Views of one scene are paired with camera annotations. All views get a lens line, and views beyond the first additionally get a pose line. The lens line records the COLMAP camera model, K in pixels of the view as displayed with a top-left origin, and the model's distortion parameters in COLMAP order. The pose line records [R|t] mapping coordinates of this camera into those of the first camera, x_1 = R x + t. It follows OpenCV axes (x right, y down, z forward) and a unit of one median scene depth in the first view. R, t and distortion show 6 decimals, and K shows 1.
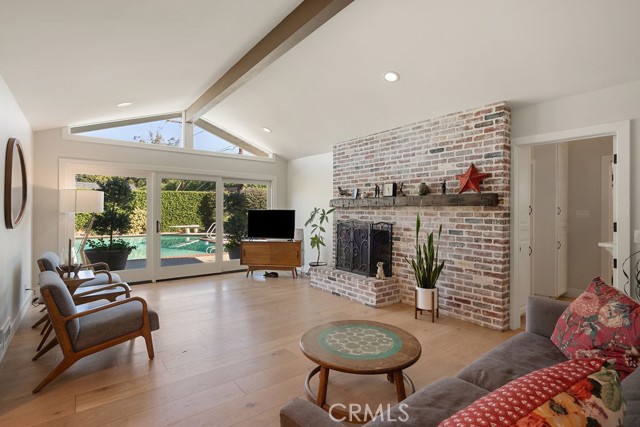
lens RADIAL K [[314.4, 0, 321.5], [0, 314.4, 210.8], [0, 0, 1]] dist [-0.003368, 0.000827]
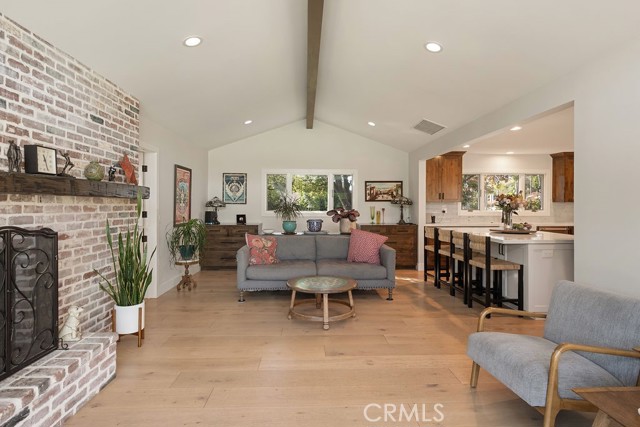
lens RADIAL K [[345.8, 0, 319.5], [0, 345.8, 204.5], [0, 0, 1]] dist [0.003924, -0.000581]
pose [[-0.812822, -0.006547, 0.582475, -0.465578], [-0.006468, 0.999977, 0.002213, -0.002900], [-0.582476, -0.001969, -0.812846, 1.241413]]
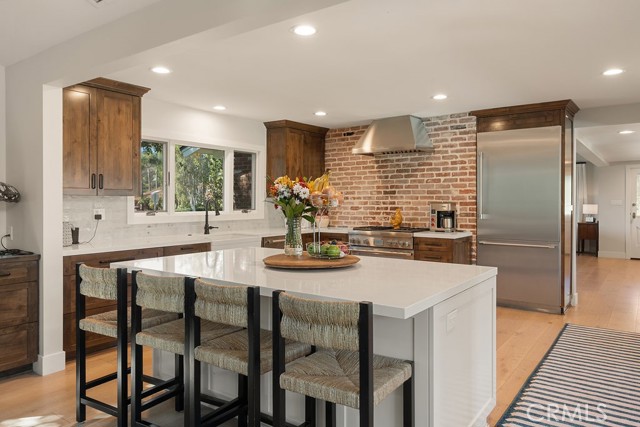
lens RADIAL K [[449.9, 0, 320.8], [0, 449.9, 202.2], [0, 0, 1]] dist [0.010151, 0.002688]
pose [[-0.958665, -0.004263, -0.284506, -0.150170], [-0.004081, 0.999991, -0.001230, -0.001536], [0.284508, -0.000018, -0.958674, 0.575543]]
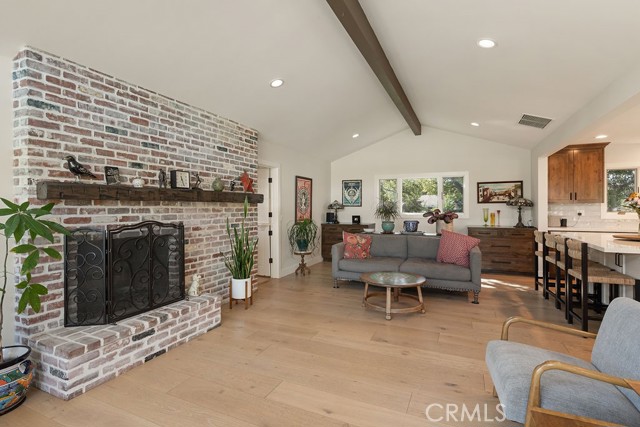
lens RADIAL K [[314.4, 0, 318.1], [0, 314.4, 208.0], [0, 0, 1]] dist [-0.003368, 0.000827]
pose [[-0.462626, -0.007053, 0.886525, -0.647426], [-0.000409, 0.999970, 0.007742, -0.004023], [-0.886553, 0.003220, -0.462615, 1.107349]]
